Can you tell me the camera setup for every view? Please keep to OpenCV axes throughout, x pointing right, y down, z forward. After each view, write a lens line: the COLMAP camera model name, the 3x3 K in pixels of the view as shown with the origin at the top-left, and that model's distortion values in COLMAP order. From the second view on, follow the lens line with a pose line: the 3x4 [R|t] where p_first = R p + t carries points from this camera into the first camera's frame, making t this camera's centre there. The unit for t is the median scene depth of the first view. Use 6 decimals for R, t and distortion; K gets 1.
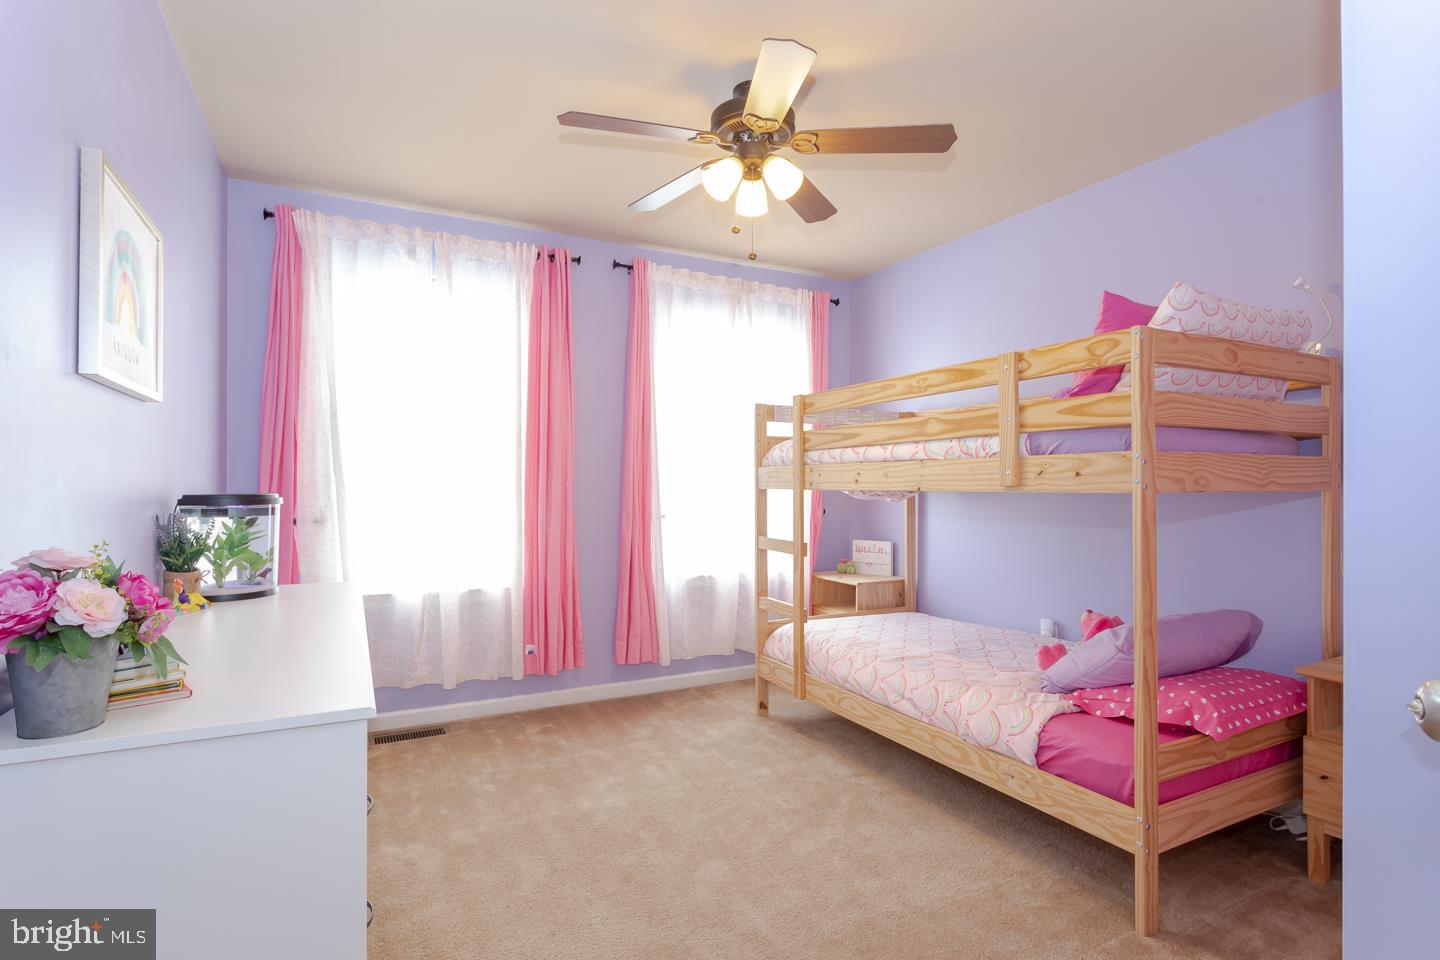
lens RADIAL K [[709.4, 0, 721.9], [0, 709.4, 485.7], [0, 0, 1]] dist [-0.001050, -0.000540]
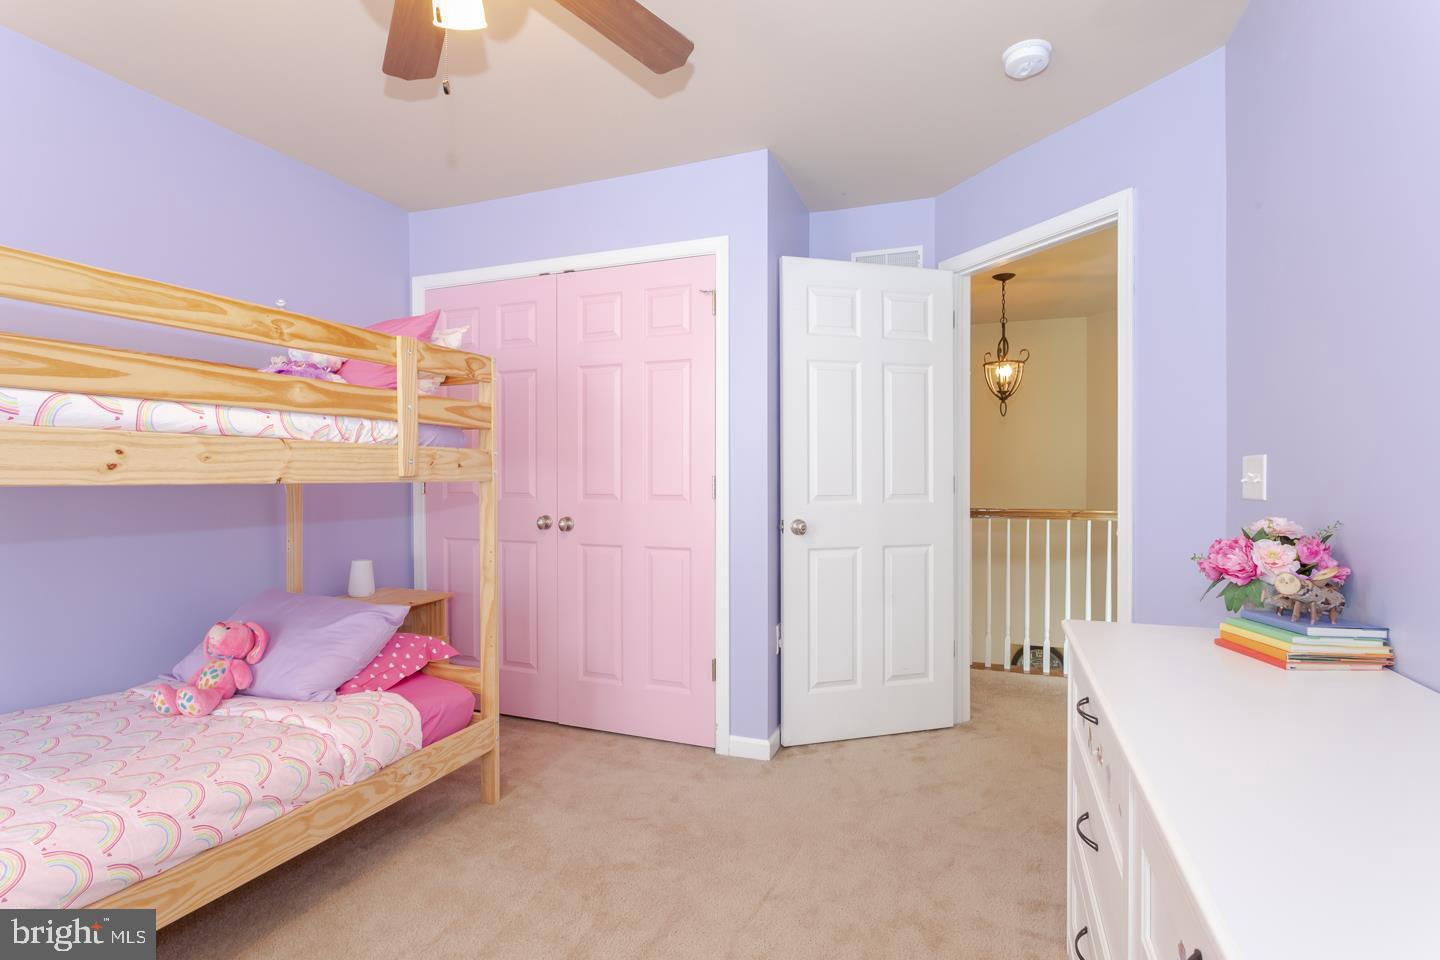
lens RADIAL K [[709.4, 0, 721.9], [0, 709.4, 485.7], [0, 0, 1]] dist [-0.001050, -0.000540]
pose [[-0.657366, -0.011878, 0.753478, -0.419282], [-0.000493, 0.999882, 0.015332, -0.000766], [-0.753571, 0.009707, -0.657294, 0.912754]]
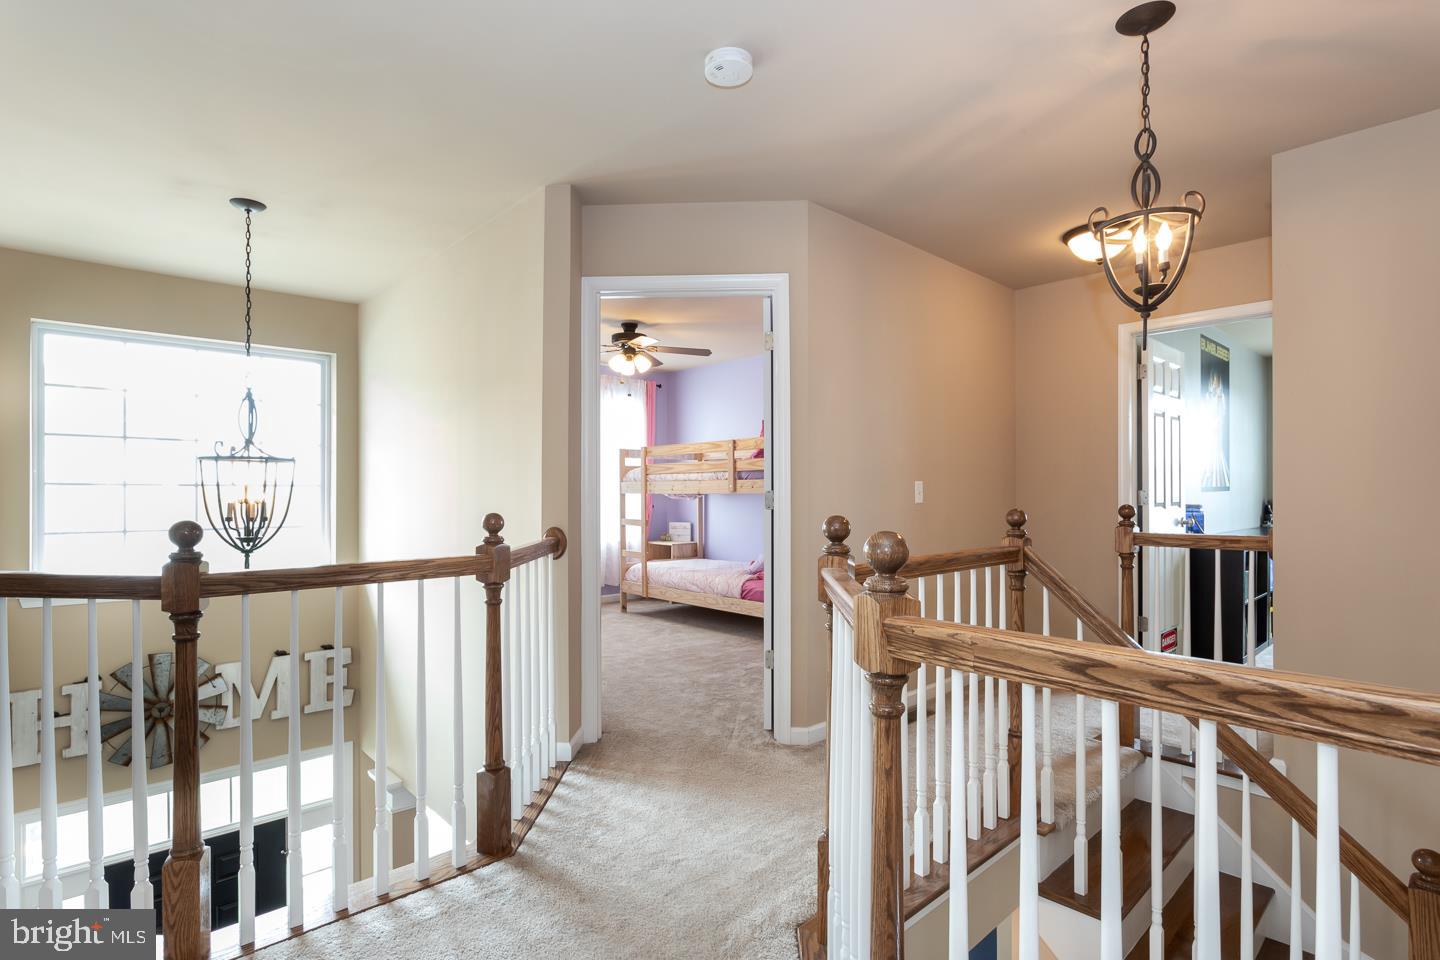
lens RADIAL K [[709.4, 0, 721.9], [0, 709.4, 485.7], [0, 0, 1]] dist [-0.001050, -0.000540]
pose [[0.965134, -0.001756, 0.261750, -0.209700], [0.003929, 0.999962, -0.007781, -0.000359], [-0.261726, 0.008538, 0.965104, -1.026335]]
